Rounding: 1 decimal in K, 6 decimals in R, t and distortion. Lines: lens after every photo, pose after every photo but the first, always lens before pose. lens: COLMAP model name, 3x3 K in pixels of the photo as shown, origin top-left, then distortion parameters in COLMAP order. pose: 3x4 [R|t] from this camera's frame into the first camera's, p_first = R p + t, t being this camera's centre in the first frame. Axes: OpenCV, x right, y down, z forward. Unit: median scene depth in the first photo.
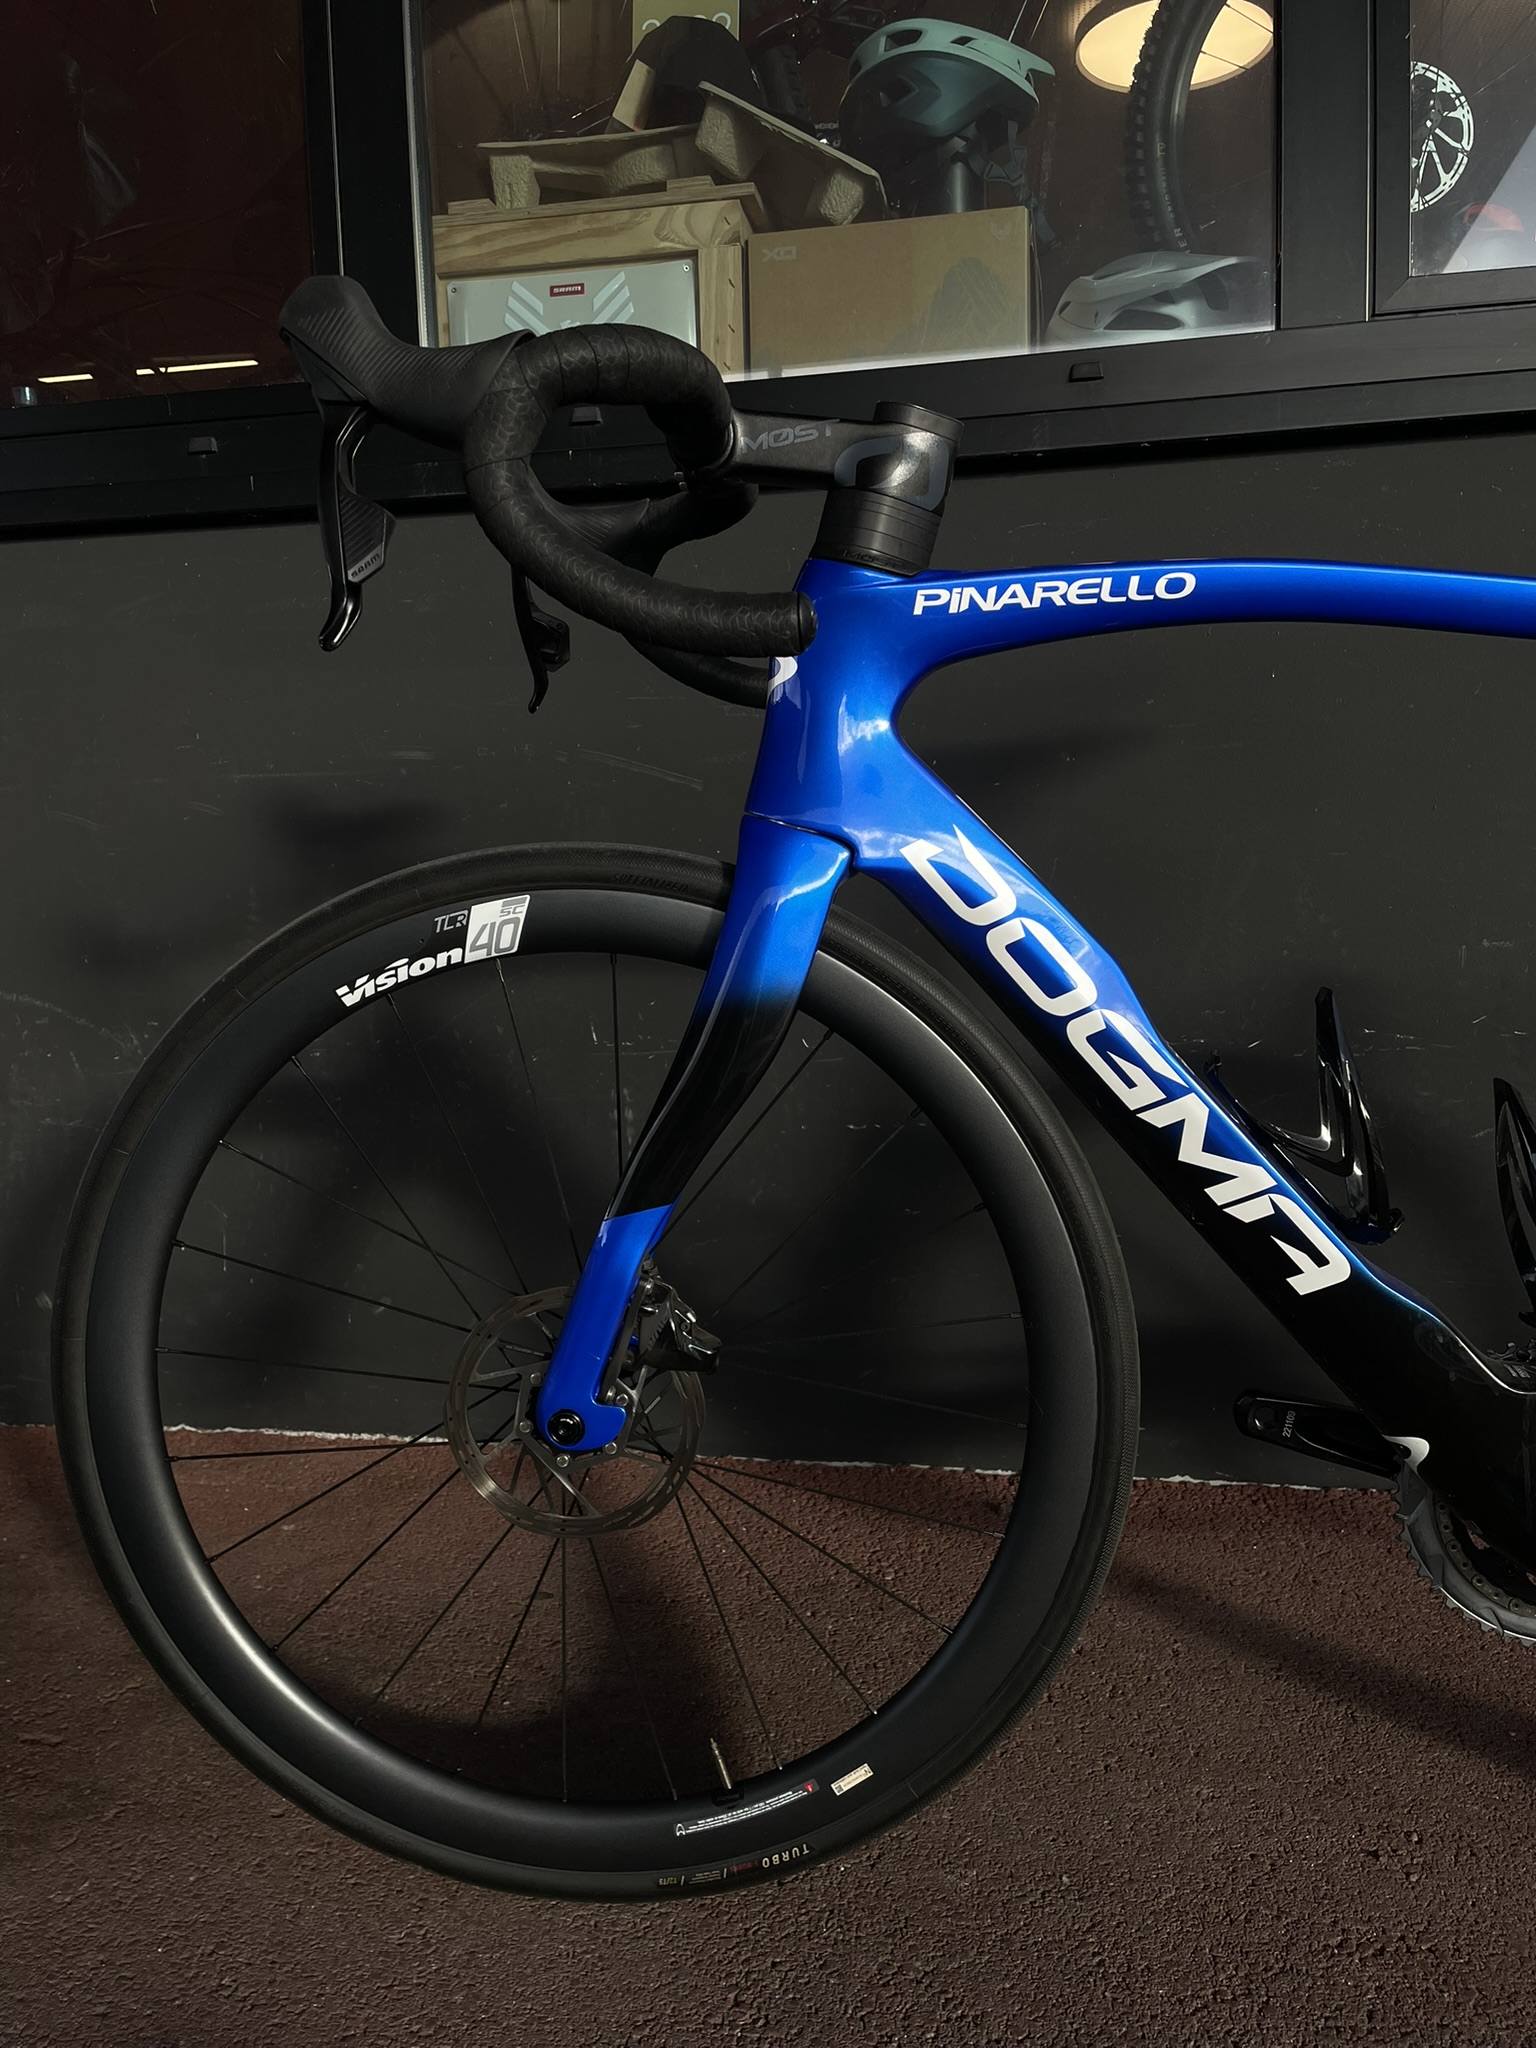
lens RADIAL K [[1561.2, 0, 771.2], [0, 1561.2, 1015.6], [0, 0, 1]] dist [0.088928, -0.114611]
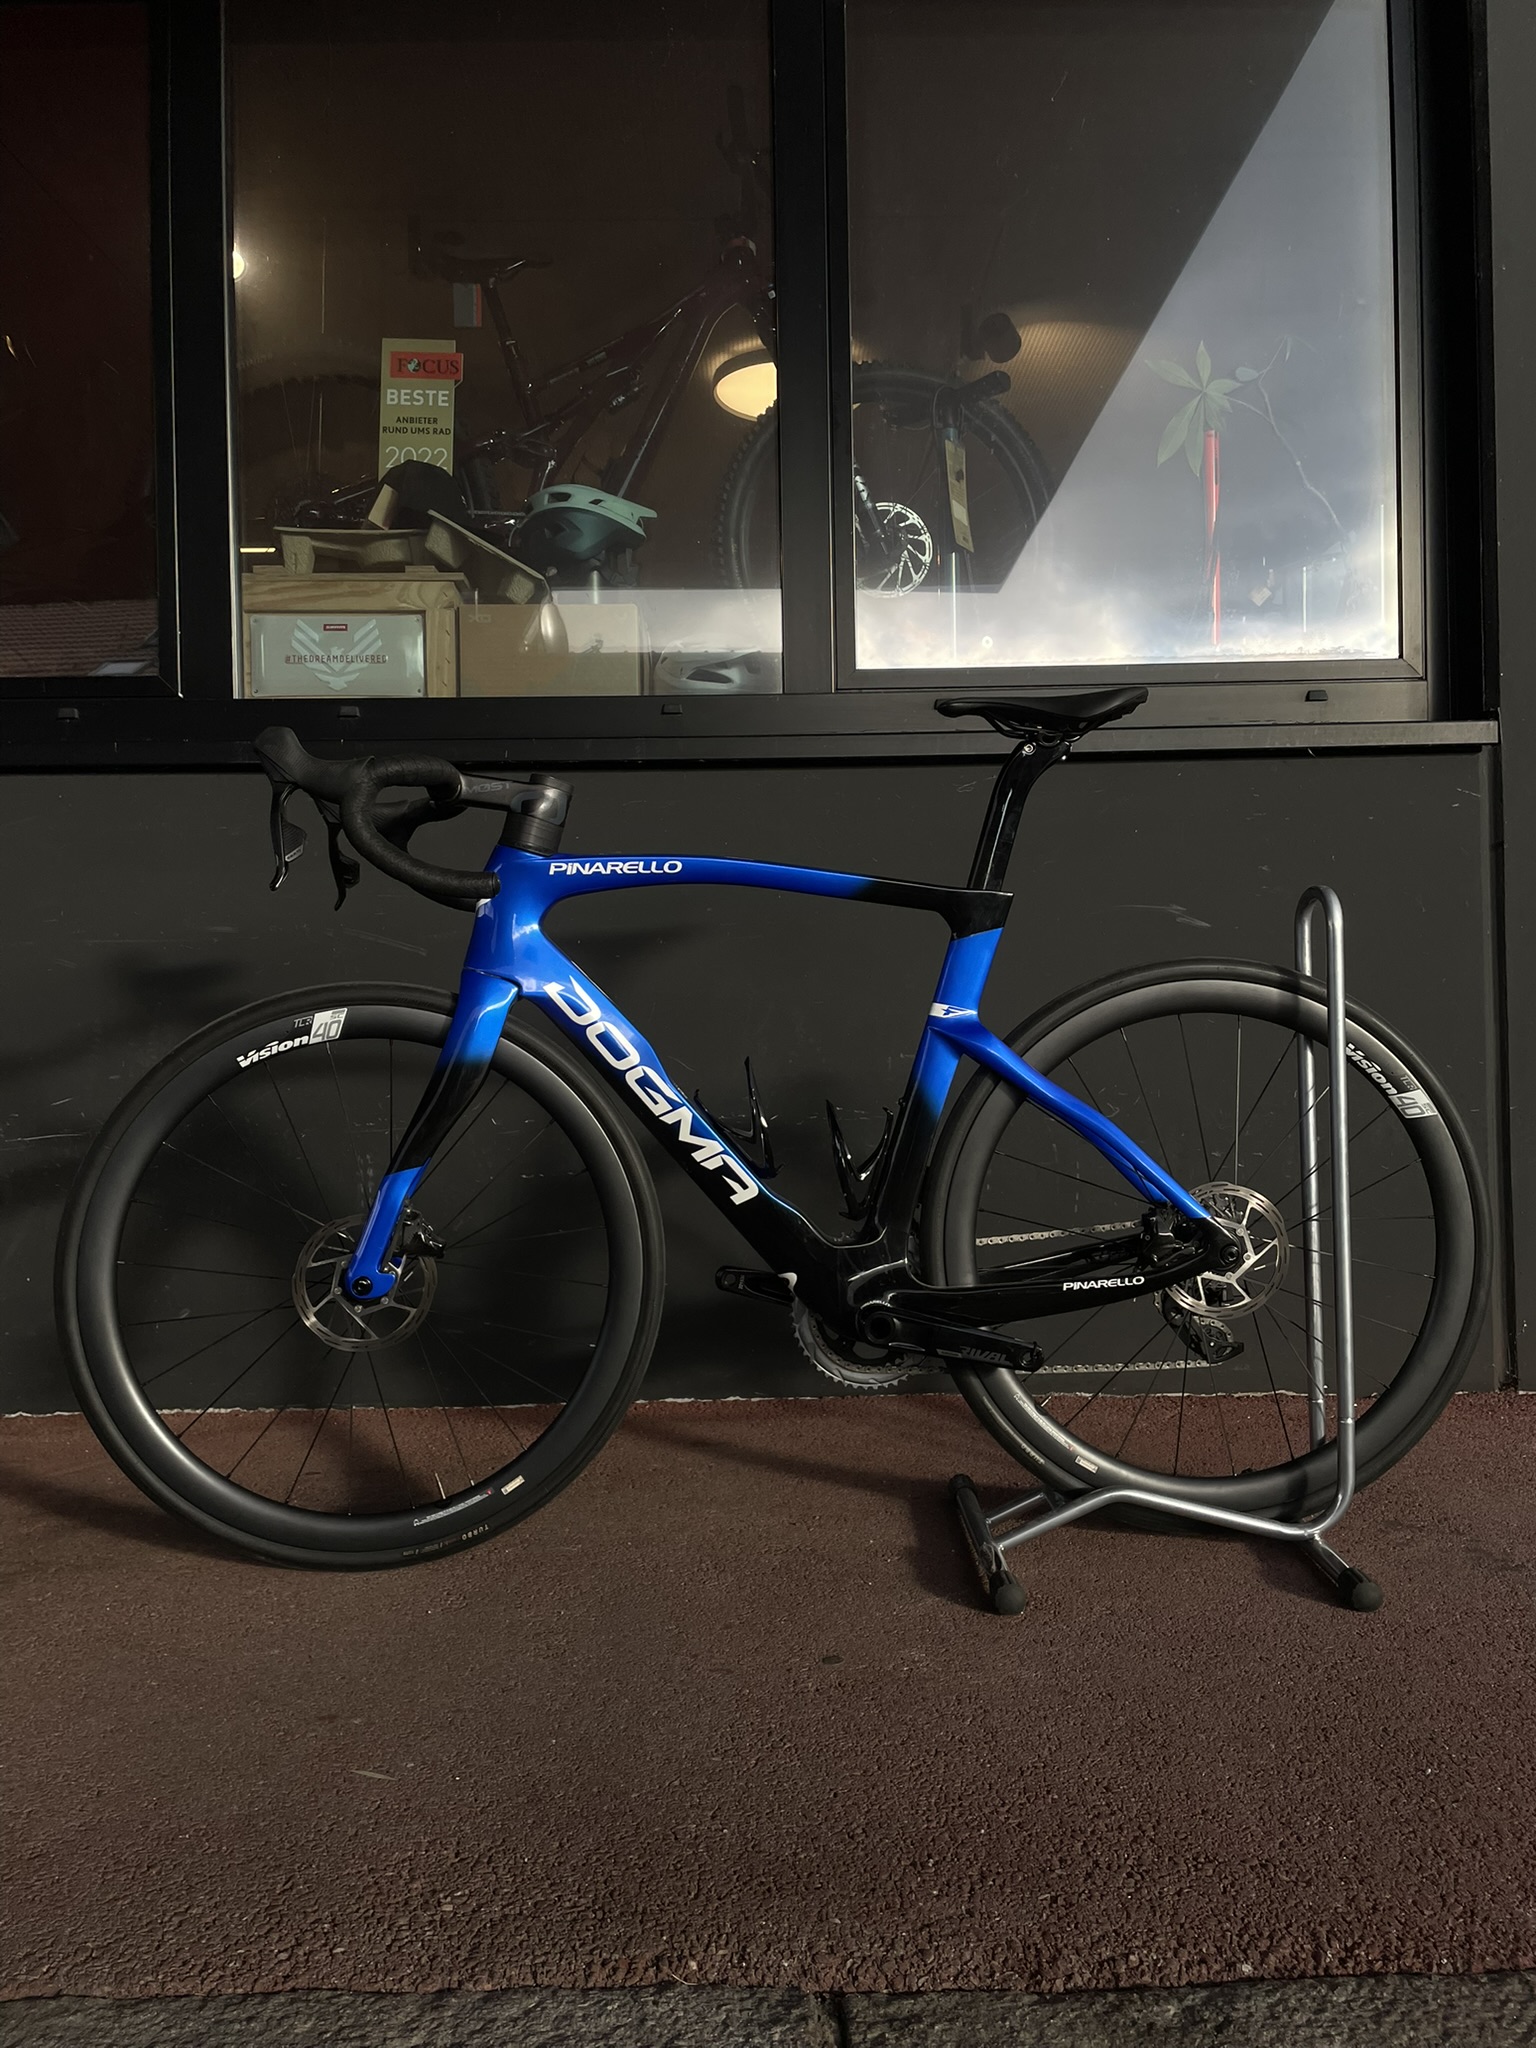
lens RADIAL K [[1561.2, 0, 785.3], [0, 1561.2, 1009.4], [0, 0, 1]] dist [0.088928, -0.114611]
pose [[0.978805, 0.012759, 0.204397, -0.014437], [0.010113, 0.993829, -0.110465, 0.091140], [-0.204545, 0.110191, 0.972635, -0.628695]]
